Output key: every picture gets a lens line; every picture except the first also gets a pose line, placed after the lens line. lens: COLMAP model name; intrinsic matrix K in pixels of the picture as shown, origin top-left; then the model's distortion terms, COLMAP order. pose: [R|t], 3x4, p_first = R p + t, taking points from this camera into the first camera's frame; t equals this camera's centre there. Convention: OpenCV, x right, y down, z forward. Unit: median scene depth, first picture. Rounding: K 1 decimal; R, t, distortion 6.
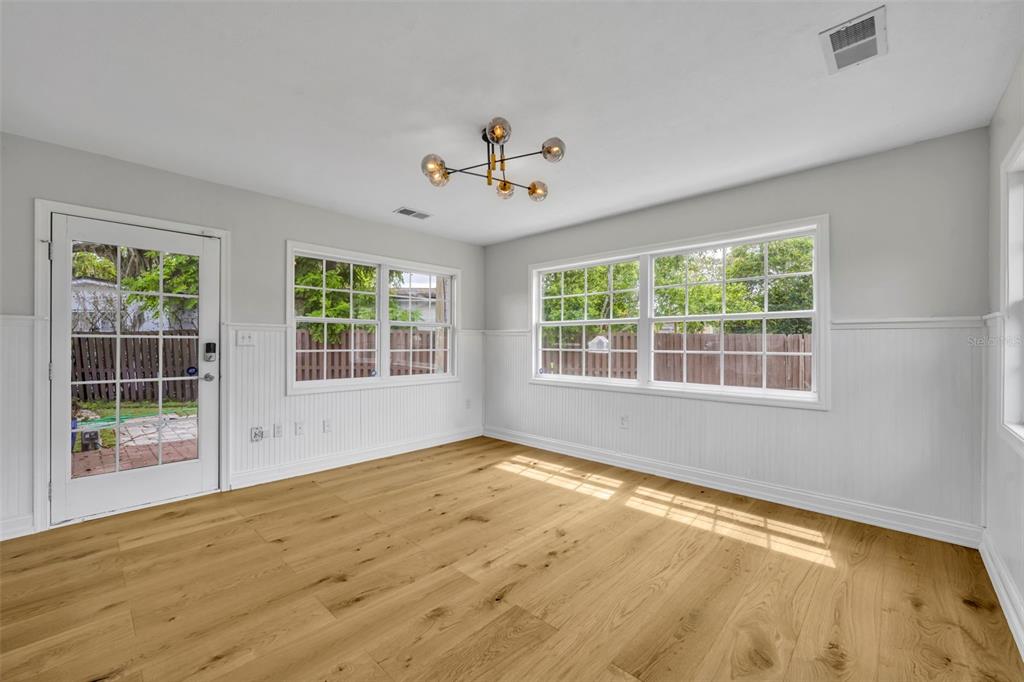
lens RADIAL K [[407.6, 0, 511.7], [0, 407.6, 343.4], [0, 0, 1]] dist [-0.001250, -0.000178]
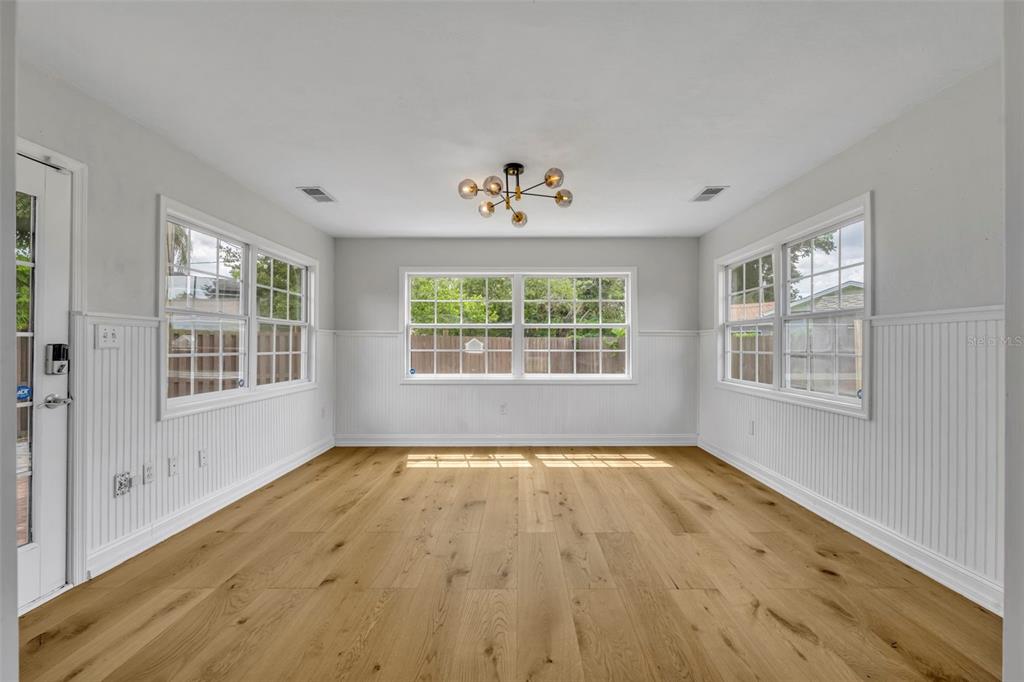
lens RADIAL K [[411.4, 0, 514.3], [0, 411.4, 343.5], [0, 0, 1]] dist [-0.000034, -0.000069]
pose [[0.728554, 0.000291, 0.684988, -0.603177], [0.003061, 0.999989, -0.003680, 0.001955], [-0.684981, 0.004778, 0.728545, 0.086732]]
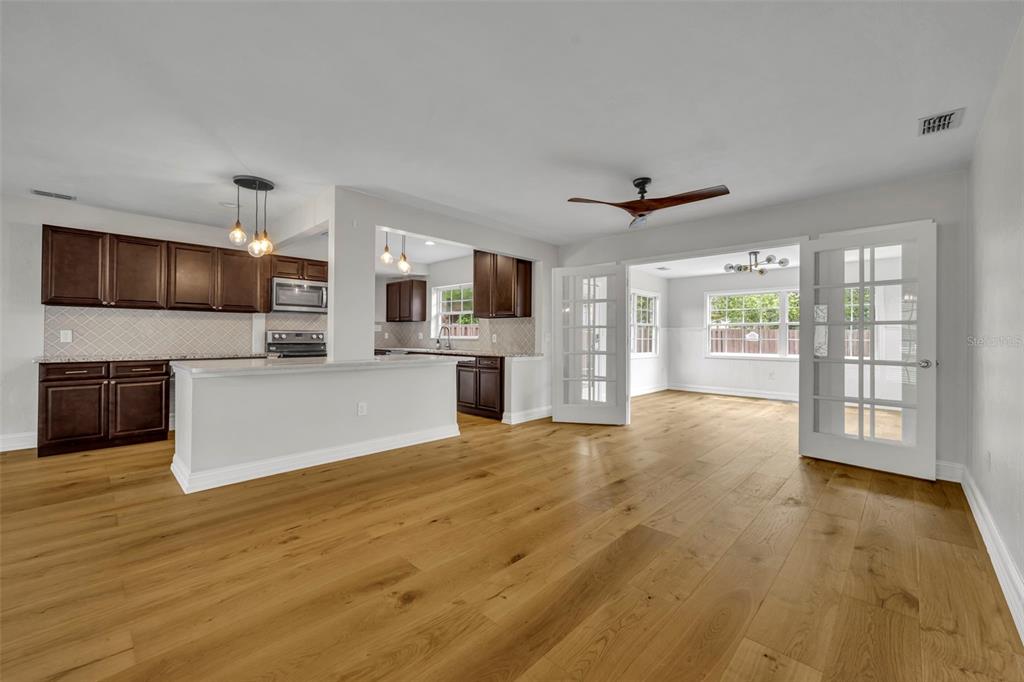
lens RADIAL K [[410.4, 0, 509.4], [0, 410.4, 332.9], [0, 0, 1]] dist [-0.000501, -0.000251]
pose [[0.999976, 0.003301, -0.006034, -1.090648], [-0.003374, 0.999920, -0.012160, 0.017643], [0.005994, 0.012180, 0.999908, -1.110689]]
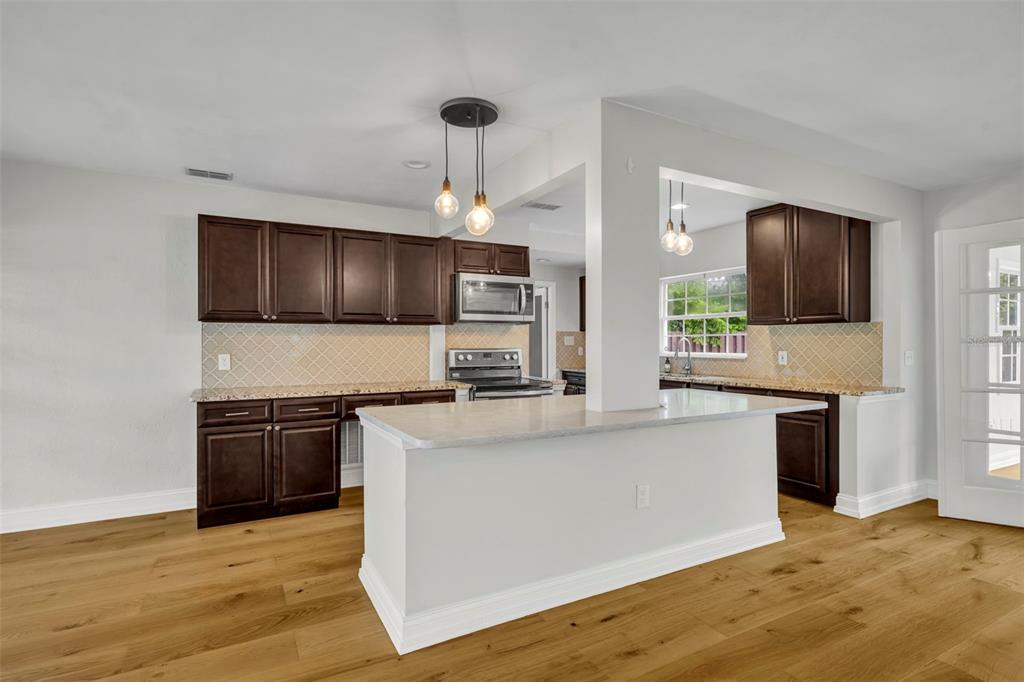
lens RADIAL K [[512.2, 0, 512.0], [0, 512.2, 341.0], [0, 0, 1]] dist [-0.000597, -0.000509]
pose [[0.952854, -0.006052, -0.303369, -1.447862], [0.003854, 0.999962, -0.007841, -0.018588], [0.303405, 0.006302, 0.952841, -0.802414]]
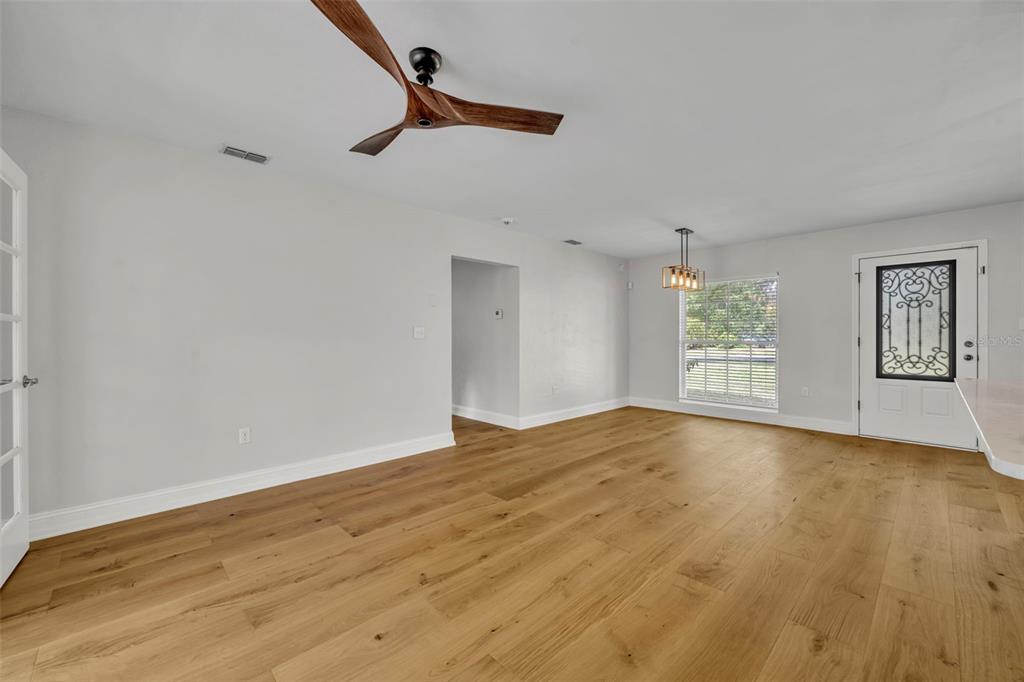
lens RADIAL K [[408.7, 0, 510.6], [0, 408.7, 339.0], [0, 0, 1]] dist [-0.000006, 0.000164]
pose [[-0.999008, -0.001414, 0.044505, -0.910924], [-0.001080, 0.999971, 0.007520, 0.003061], [-0.044515, 0.007465, -0.998981, 0.442239]]
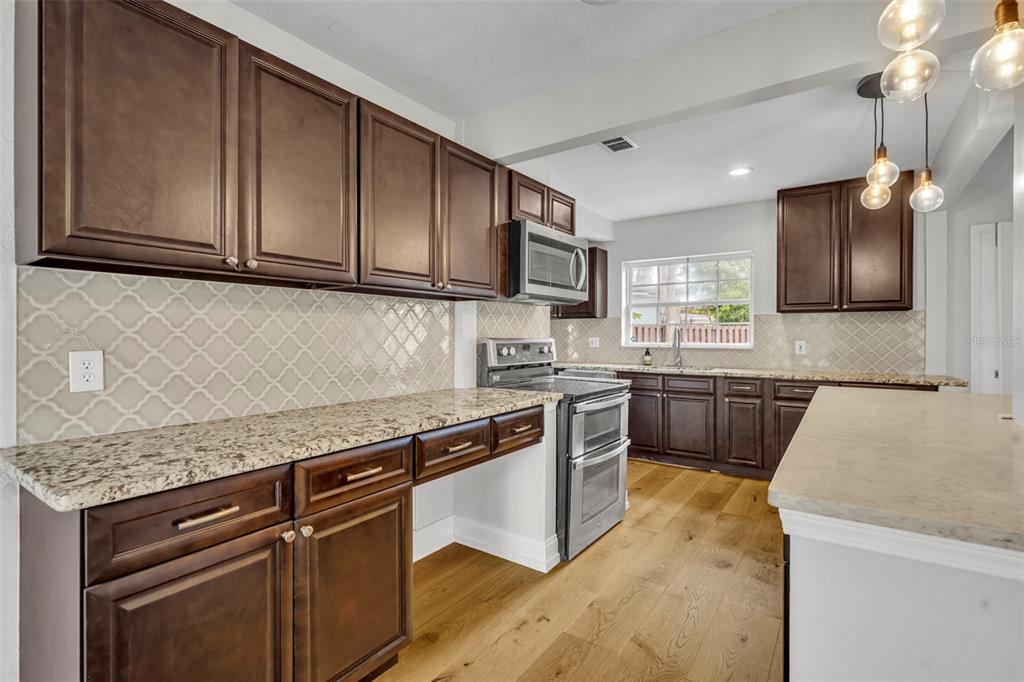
lens RADIAL K [[480.7, 0, 510.9], [0, 480.7, 335.6], [0, 0, 1]] dist [-0.001042, -0.000285]
pose [[0.989143, -0.003847, 0.146909, -2.101190], [0.004305, 0.999987, -0.002800, -0.011347], [-0.146896, 0.003401, 0.989146, -0.377990]]
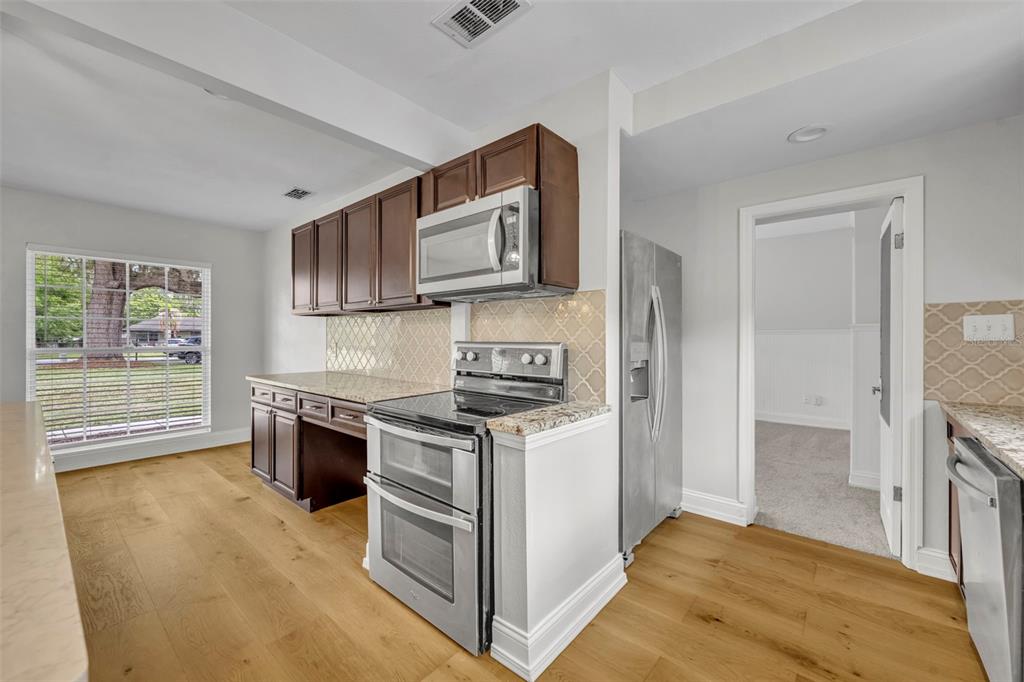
lens RADIAL K [[410.4, 0, 509.4], [0, 410.4, 332.9], [0, 0, 1]] dist [-0.000501, -0.000251]
pose [[0.051105, -0.011585, -0.998626, -1.308770], [-0.007608, 0.999899, -0.011989, -0.015195], [0.998664, 0.008211, 0.051012, 0.498635]]
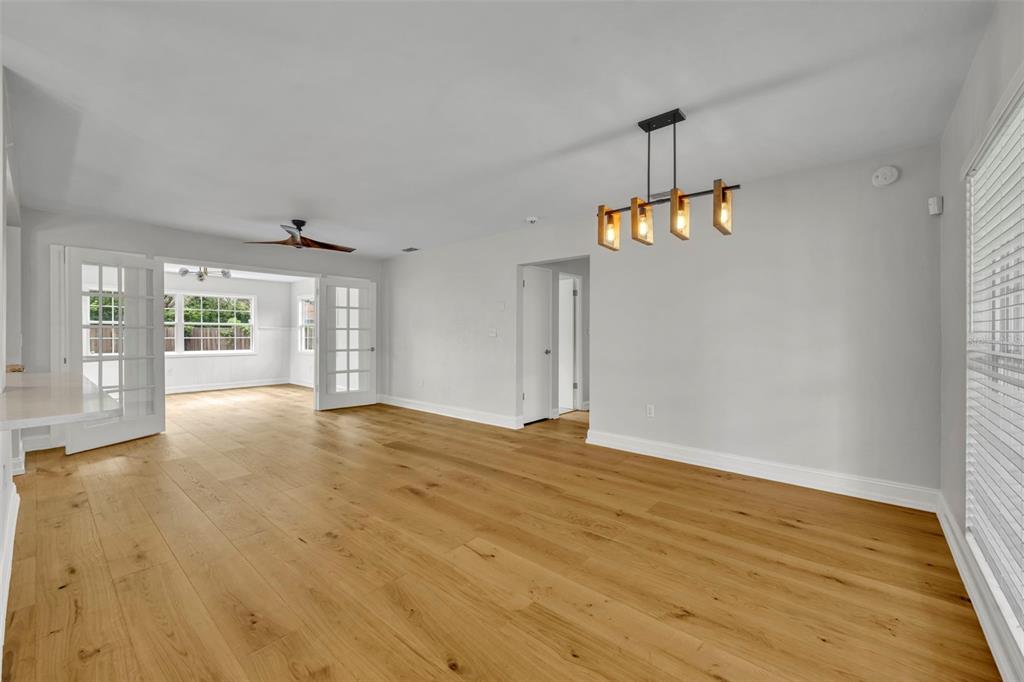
lens RADIAL K [[408.7, 0, 510.6], [0, 408.7, 339.0], [0, 0, 1]] dist [-0.000006, 0.000164]
pose [[-0.048376, -0.013679, 0.998736, -2.141950], [0.002045, 0.999903, 0.013794, -0.002117], [-0.998827, 0.002710, -0.048343, -0.731062]]
